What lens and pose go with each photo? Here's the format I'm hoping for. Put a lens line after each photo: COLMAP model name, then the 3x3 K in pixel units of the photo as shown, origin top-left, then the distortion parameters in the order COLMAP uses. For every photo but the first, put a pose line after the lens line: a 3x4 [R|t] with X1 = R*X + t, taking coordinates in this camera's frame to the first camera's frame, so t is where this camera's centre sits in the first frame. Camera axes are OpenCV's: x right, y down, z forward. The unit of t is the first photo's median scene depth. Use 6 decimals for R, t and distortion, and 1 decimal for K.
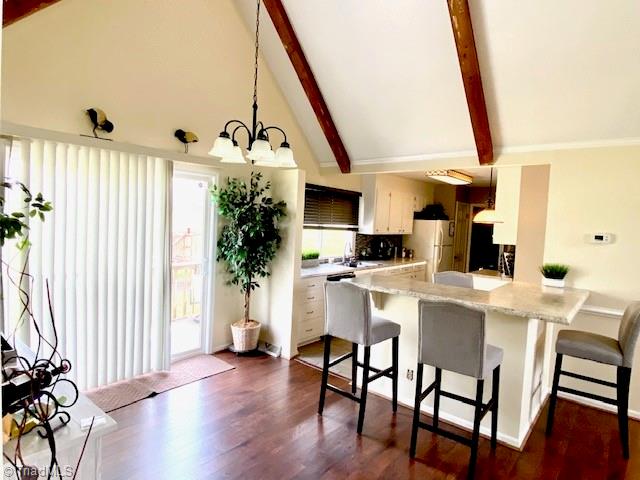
lens RADIAL K [[377.7, 0, 318.3], [0, 377.7, 239.3], [0, 0, 1]] dist [0.016876, -0.017337]
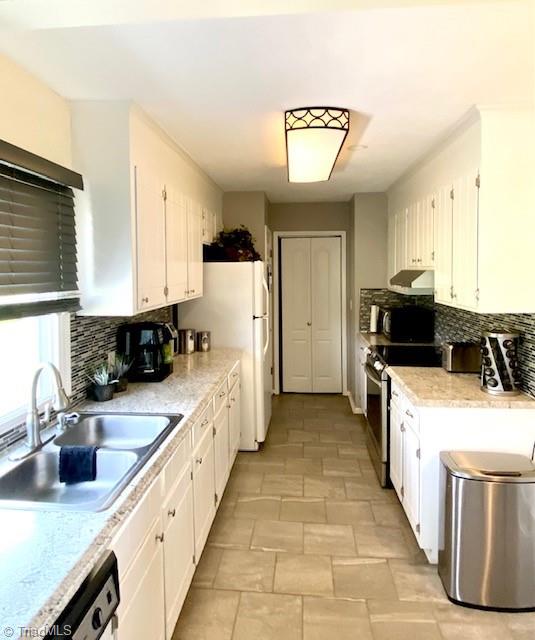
lens RADIAL K [[397.3, 0, 247.2], [0, 397.3, 286.4], [0, 0, 1]] dist [0.006516, 0.000429]
pose [[0.842106, -0.077070, 0.533776, 0.077350], [0.078875, 0.996694, 0.019472, -0.050851], [-0.533513, 0.025704, 0.845401, 0.986510]]
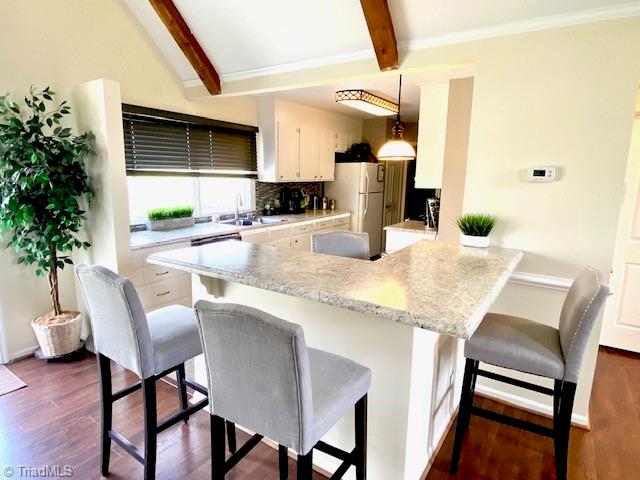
lens RADIAL K [[377.7, 0, 321.3], [0, 377.7, 241.1], [0, 0, 1]] dist [0.016876, -0.017337]
pose [[0.994039, -0.047532, 0.098123, 0.225877], [0.034131, 0.990393, 0.134001, 0.009992], [-0.103550, -0.129853, 0.986111, 0.287442]]
